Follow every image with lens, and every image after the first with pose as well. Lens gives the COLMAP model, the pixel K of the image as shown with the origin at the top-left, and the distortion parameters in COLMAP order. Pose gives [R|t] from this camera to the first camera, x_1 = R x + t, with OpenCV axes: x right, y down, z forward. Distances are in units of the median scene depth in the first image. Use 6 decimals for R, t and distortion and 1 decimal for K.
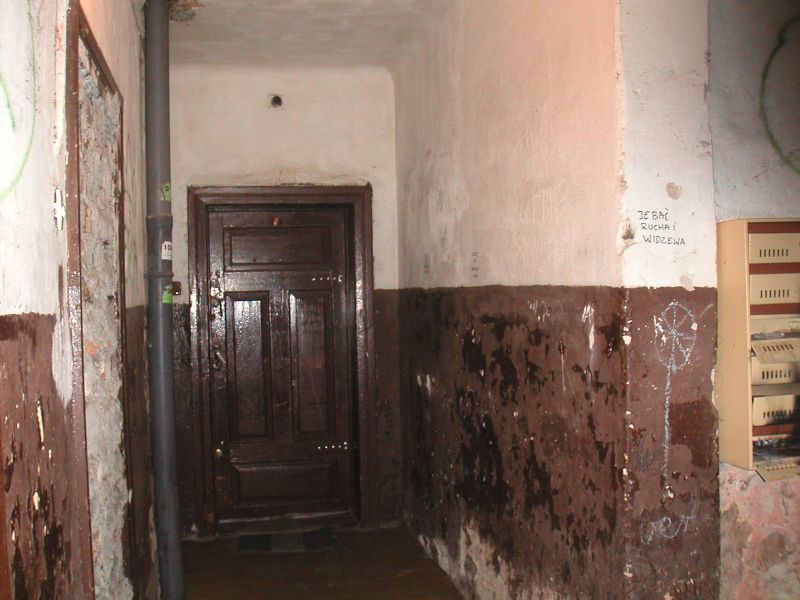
lens RADIAL K [[1244.8, 0, 400.0], [0, 1244.8, 300.0], [0, 0, 1]] dist [-0.011295, -0.098823]
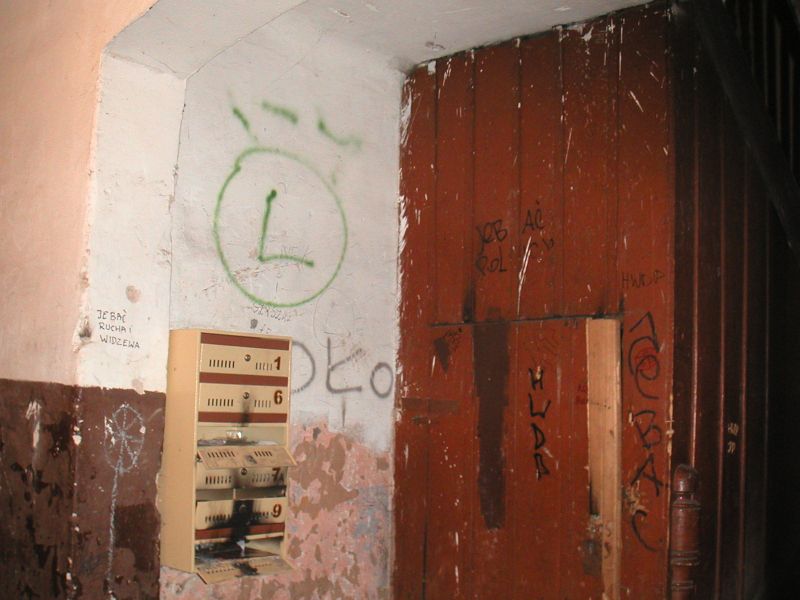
lens RADIAL K [[1244.8, 0, 400.0], [0, 1244.8, 300.0], [0, 0, 1]] dist [-0.011295, -0.098823]
pose [[0.800805, 0.115342, 0.587714, -0.201465], [-0.063290, 0.992084, -0.108464, 0.012995], [-0.595572, 0.049662, 0.801765, 0.060319]]
